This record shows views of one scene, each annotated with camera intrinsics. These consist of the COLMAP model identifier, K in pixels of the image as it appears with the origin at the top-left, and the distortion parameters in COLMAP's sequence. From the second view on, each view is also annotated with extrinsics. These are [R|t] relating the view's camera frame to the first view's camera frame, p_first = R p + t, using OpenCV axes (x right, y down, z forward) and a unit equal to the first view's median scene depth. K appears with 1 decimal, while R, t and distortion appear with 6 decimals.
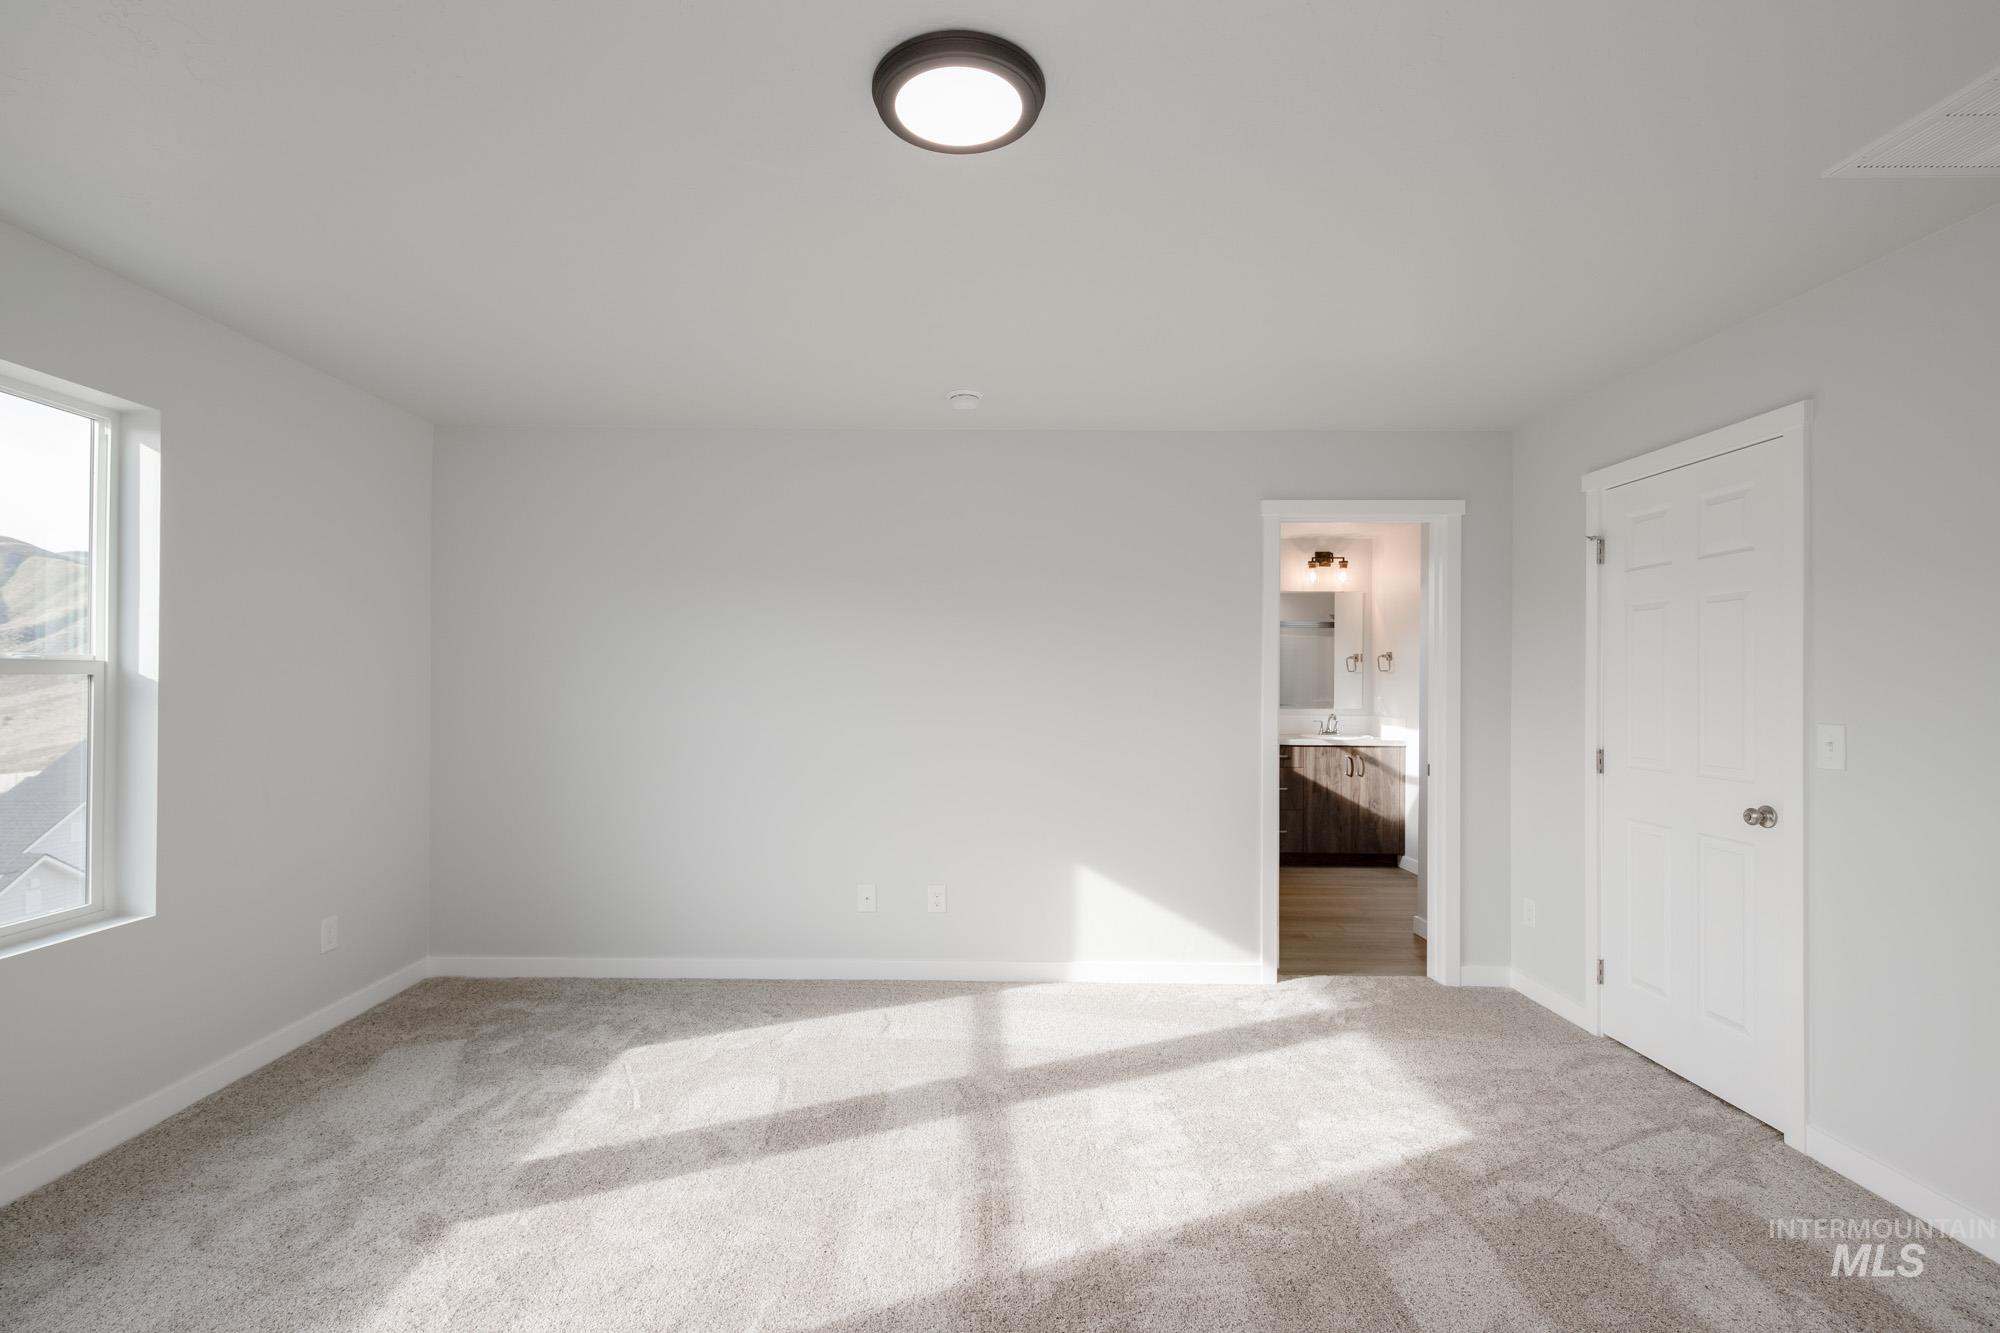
lens RADIAL K [[888.1, 0, 1010.0], [0, 888.1, 673.6], [0, 0, 1]] dist [0.016433, -0.007145]
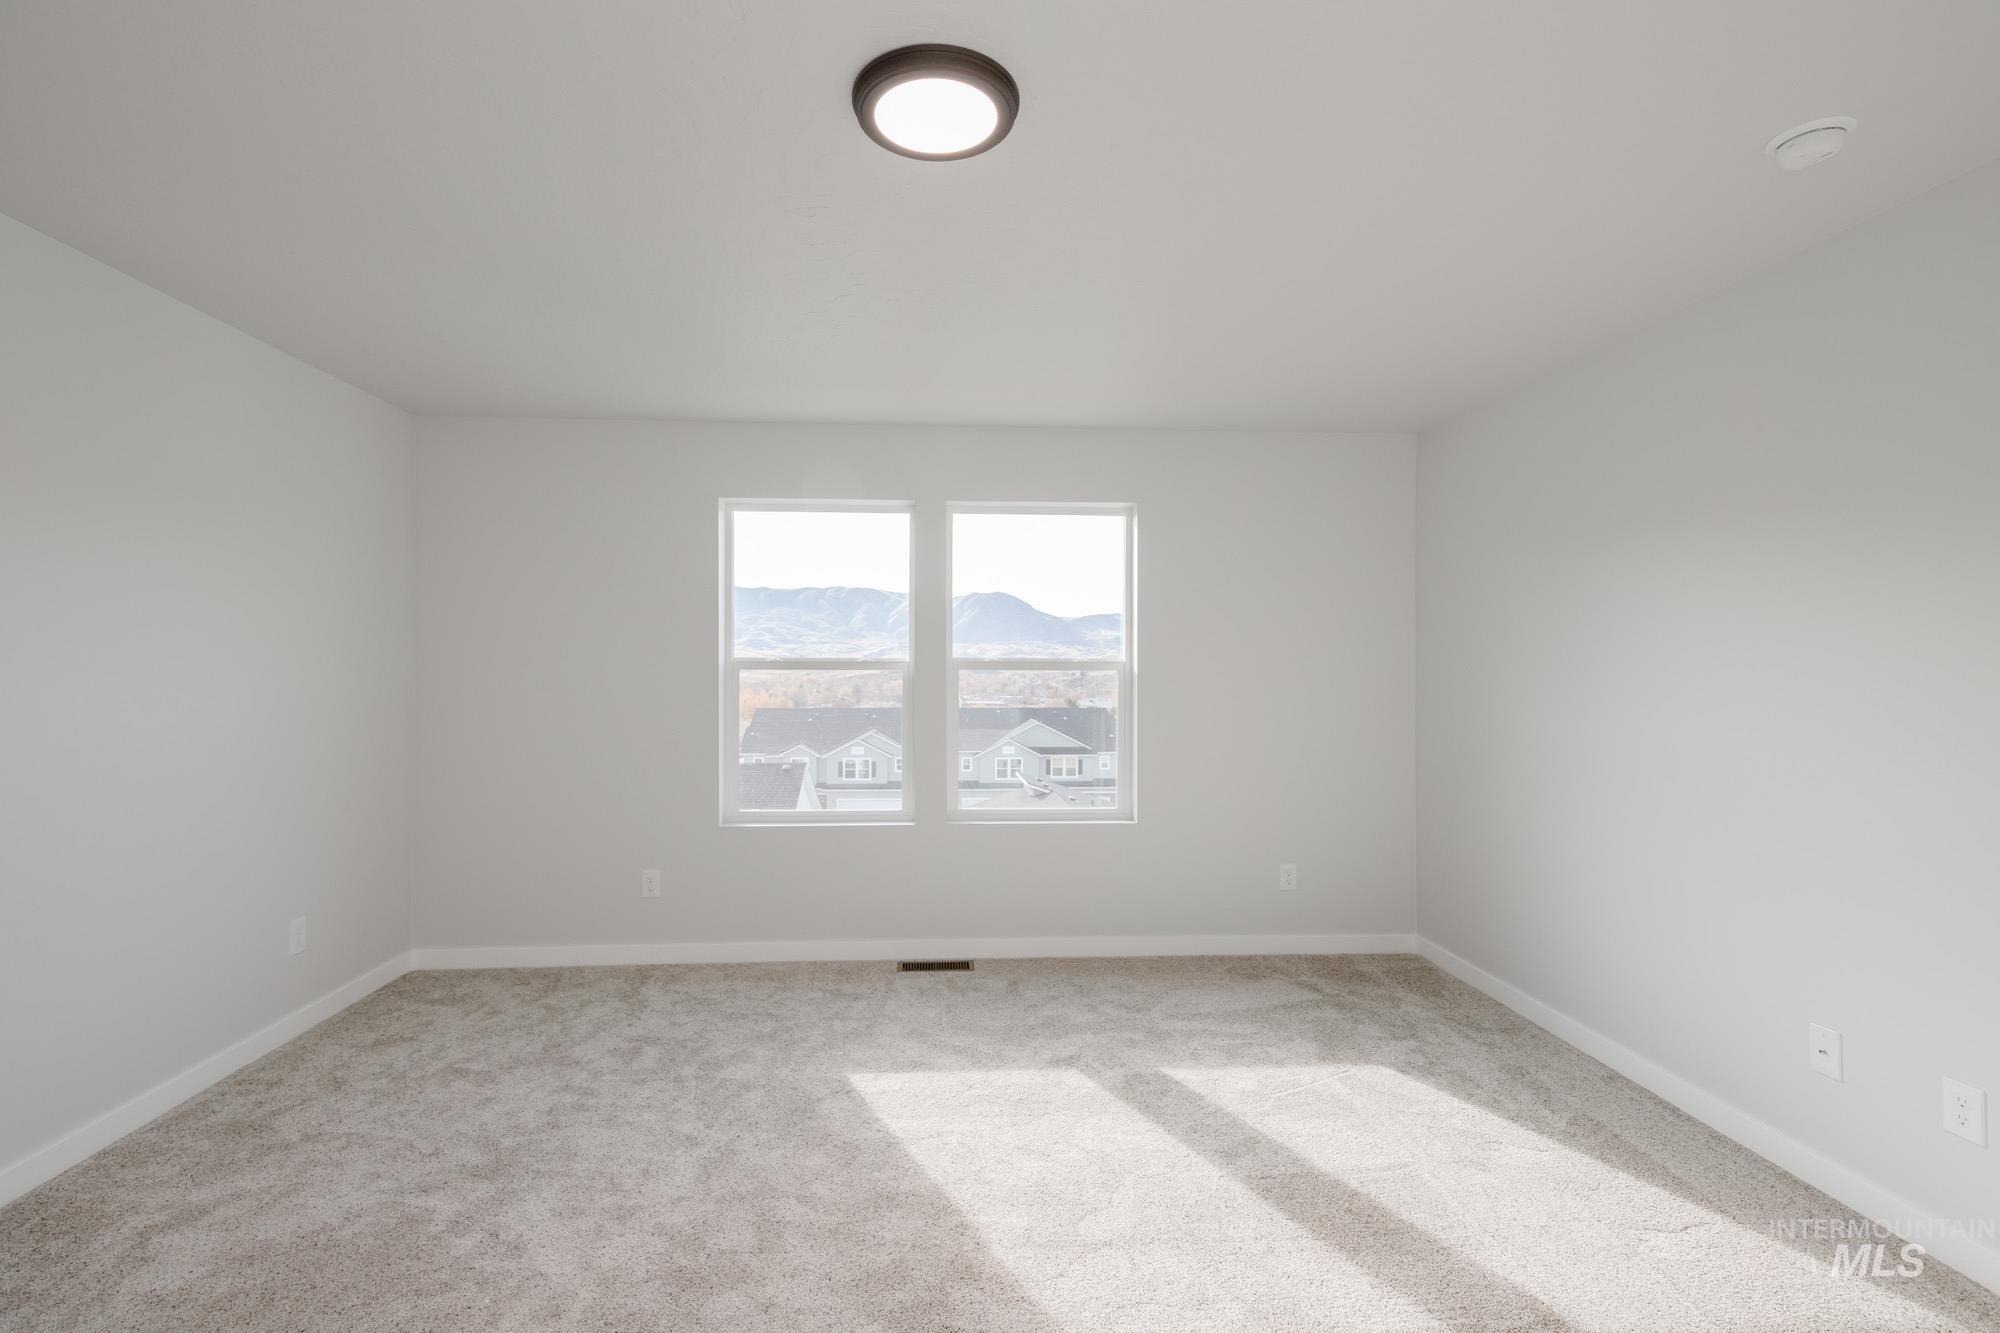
lens RADIAL K [[888.1, 0, 939.3], [0, 888.1, 664.2], [0, 0, 1]] dist [0.016433, -0.007145]
pose [[0.037887, -0.012320, -0.999206, 0.515592], [0.002296, 0.999922, -0.012242, 0.008382], [0.999279, -0.001830, 0.037913, 0.514466]]
